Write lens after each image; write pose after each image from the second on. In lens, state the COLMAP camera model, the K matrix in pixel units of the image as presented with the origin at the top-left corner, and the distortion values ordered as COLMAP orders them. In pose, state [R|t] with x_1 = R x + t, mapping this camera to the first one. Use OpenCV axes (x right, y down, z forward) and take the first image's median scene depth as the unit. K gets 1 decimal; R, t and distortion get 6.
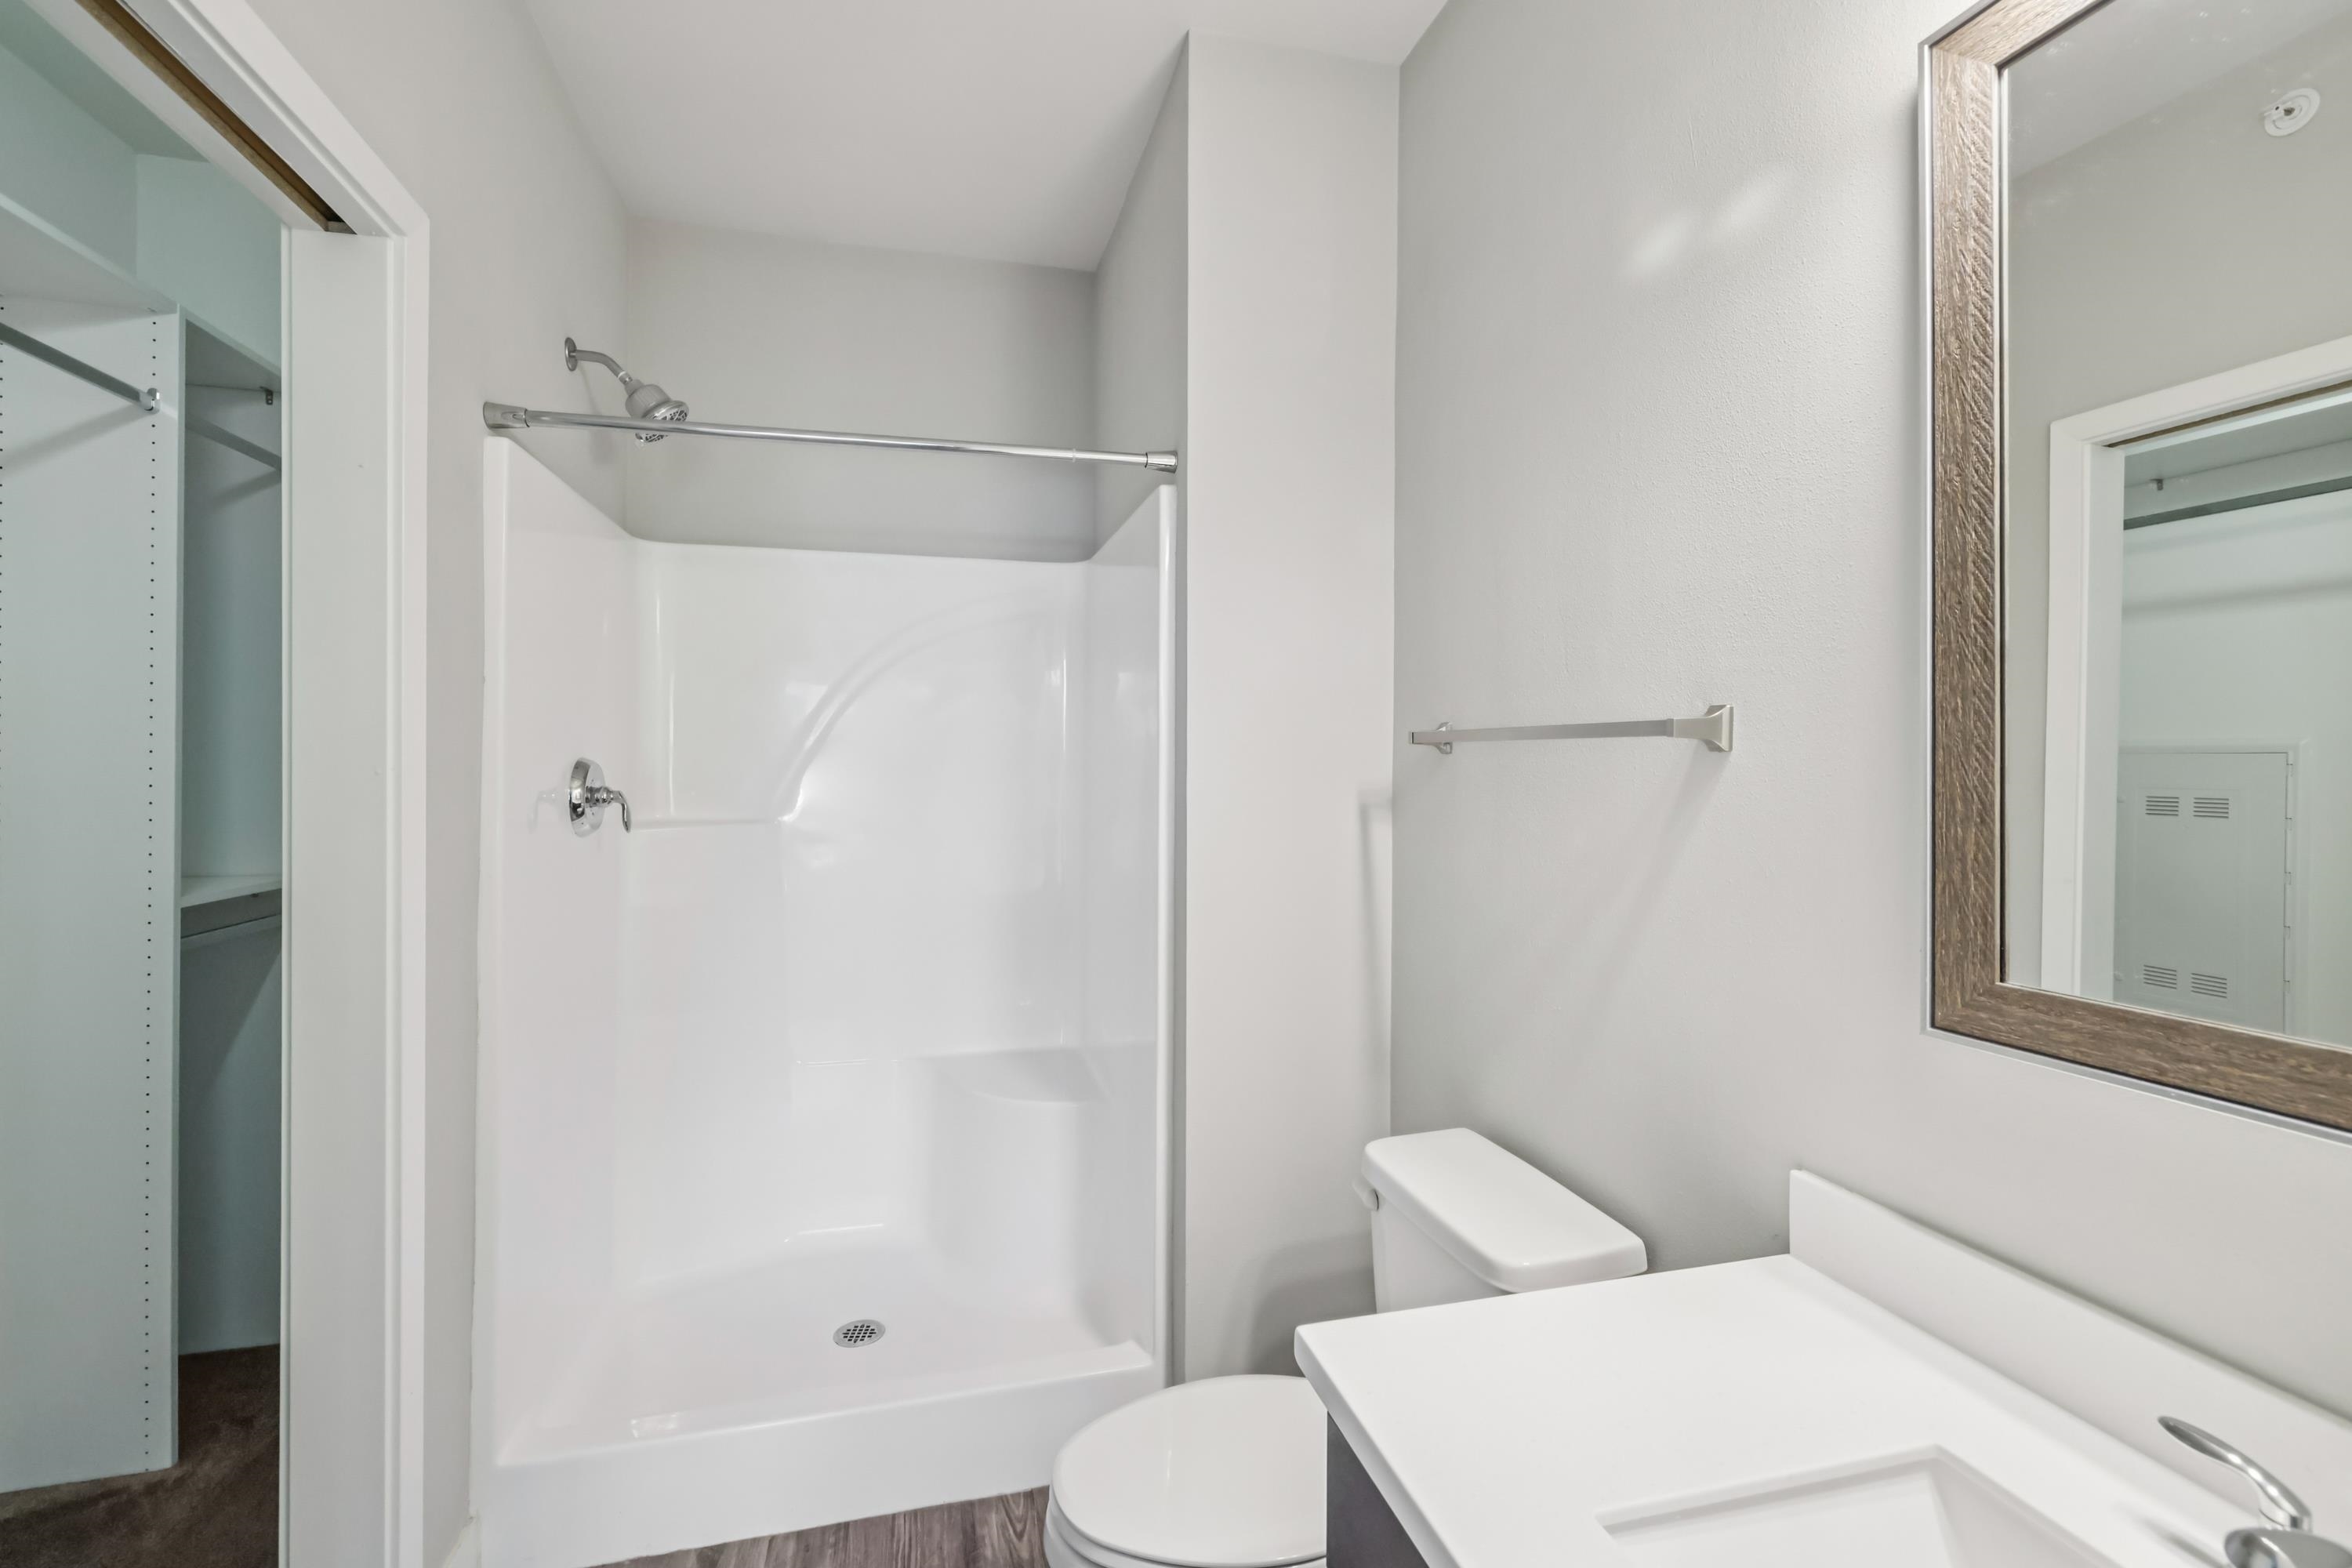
lens RADIAL K [[999.2, 0, 1162.3], [0, 999.2, 759.2], [0, 0, 1]] dist [-0.001263, 0.000248]
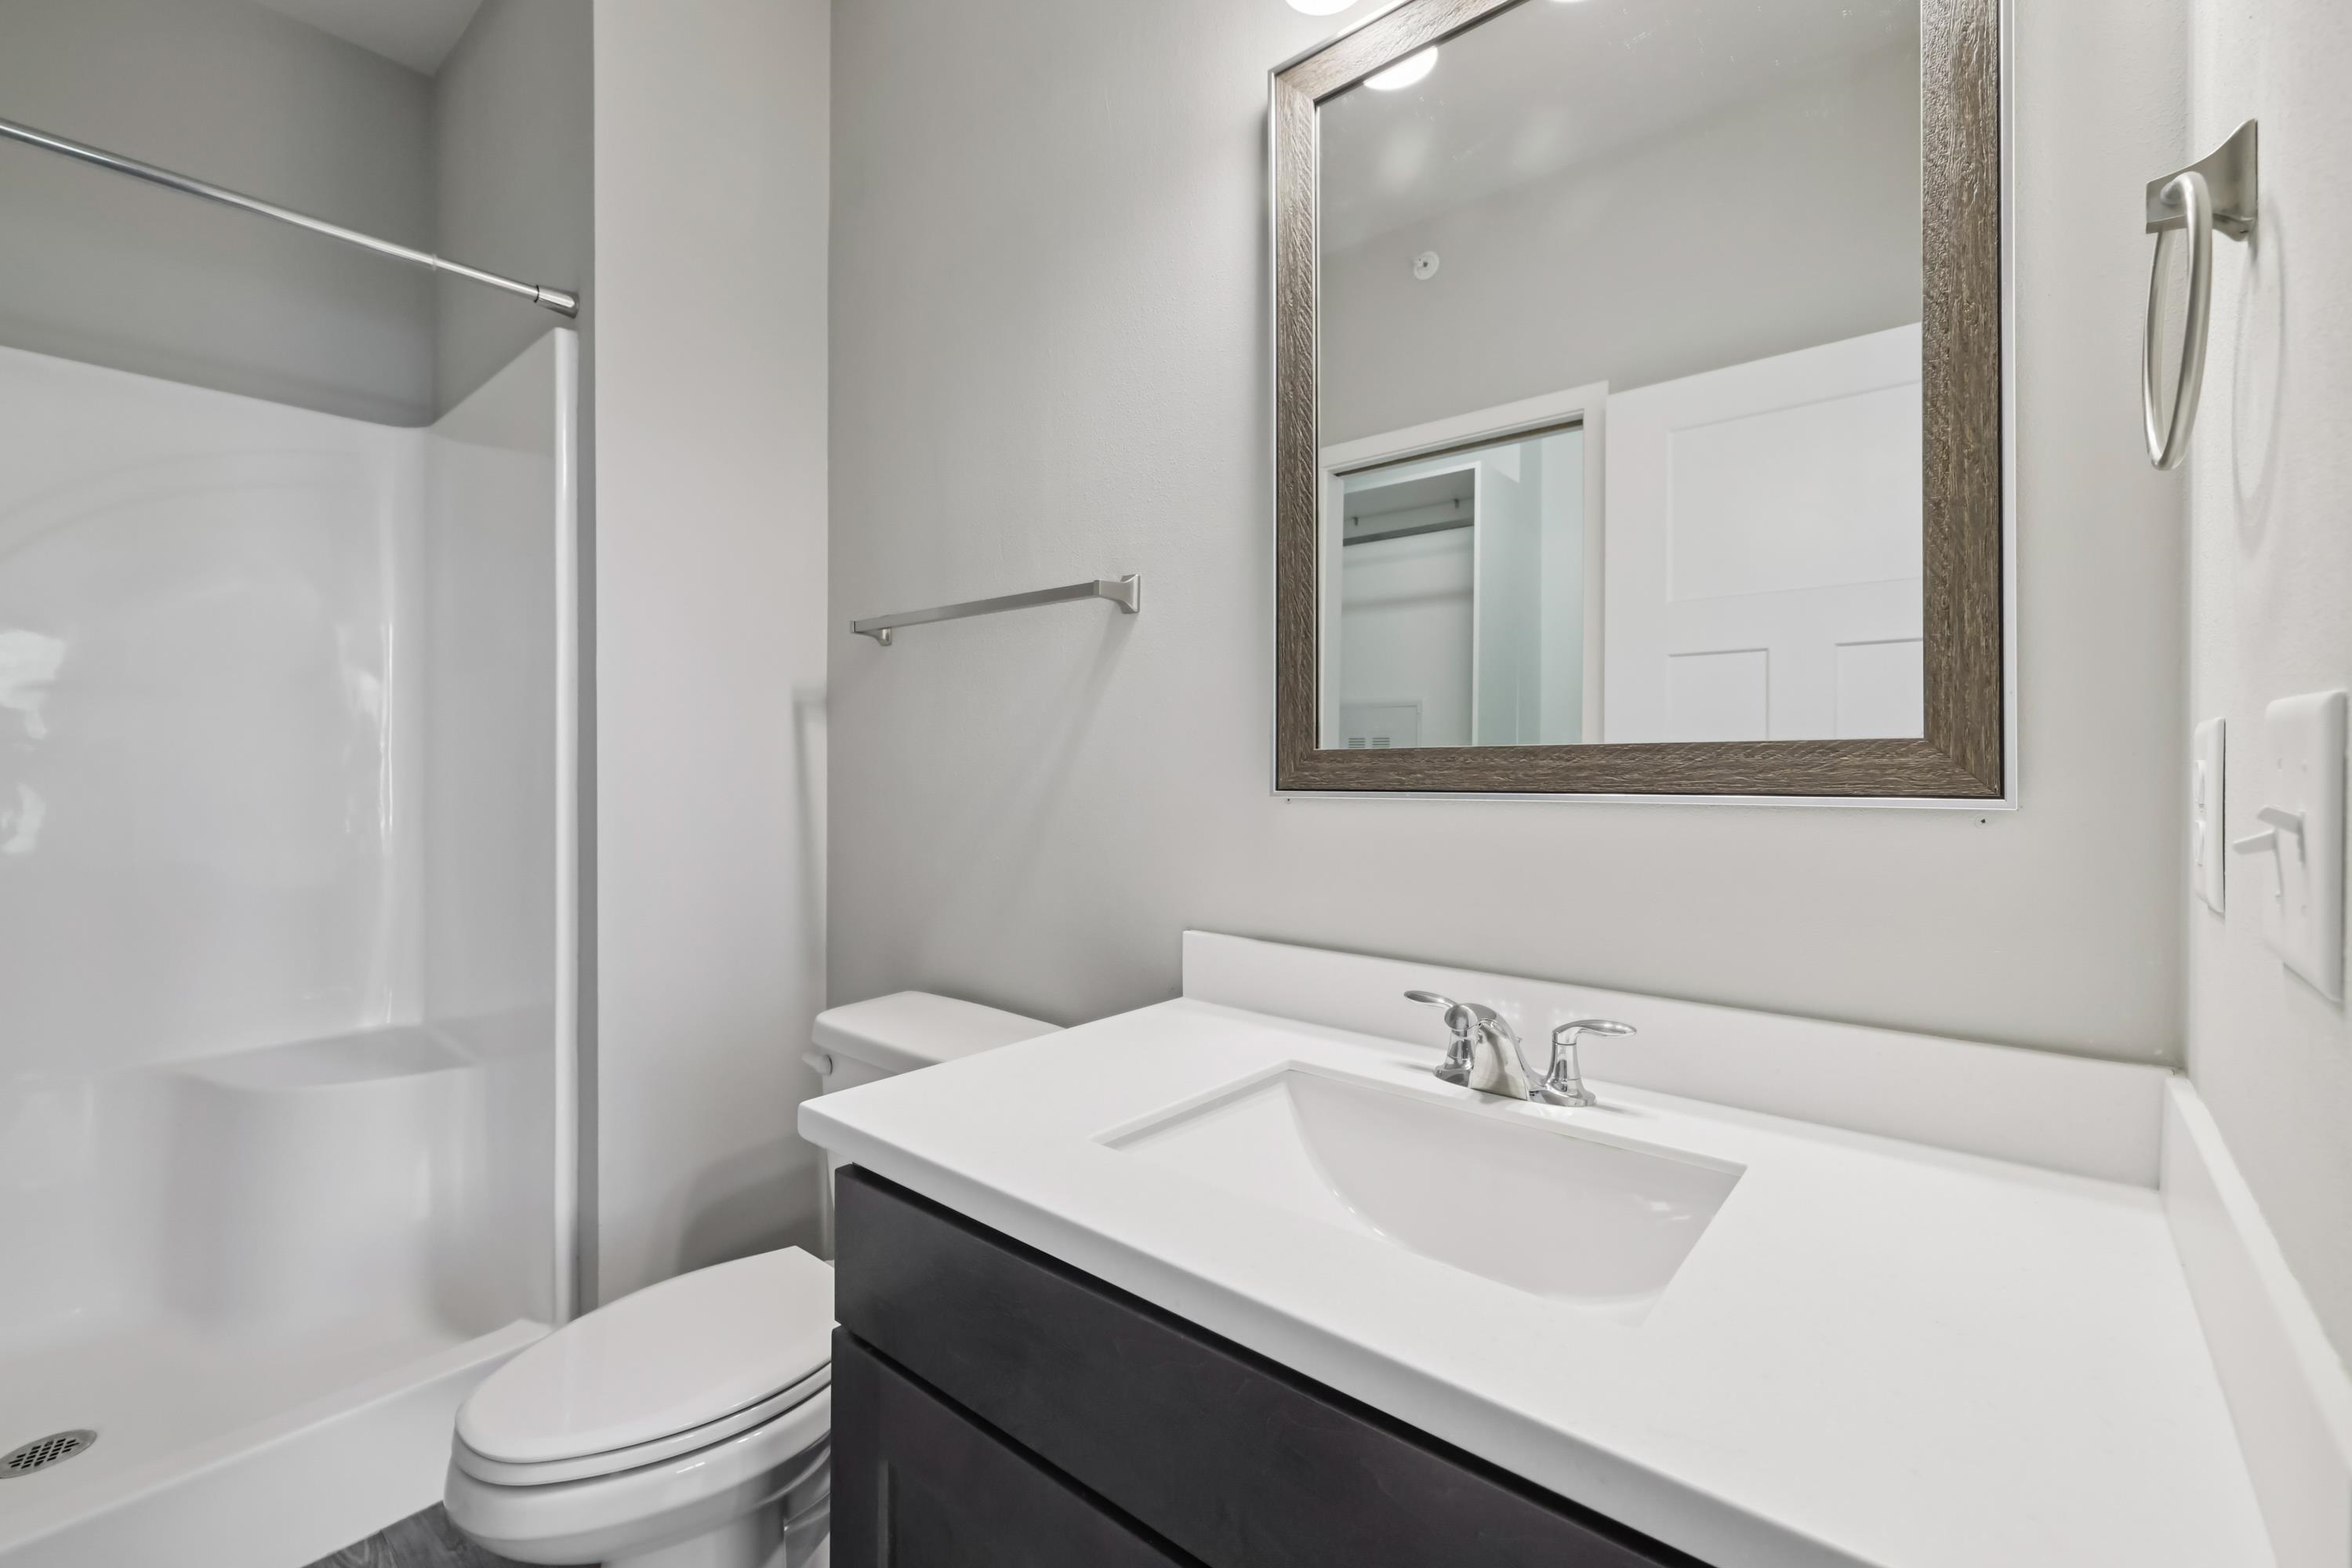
lens RADIAL K [[992.7, 0, 1165.1], [0, 992.7, 776.2], [0, 0, 1]] dist [-0.001142, 0.000626]
pose [[0.818315, -0.005539, 0.574744, -0.144760], [0.001143, 0.999967, 0.008010, 0.240430], [-0.574769, -0.005898, 0.818294, -0.033732]]
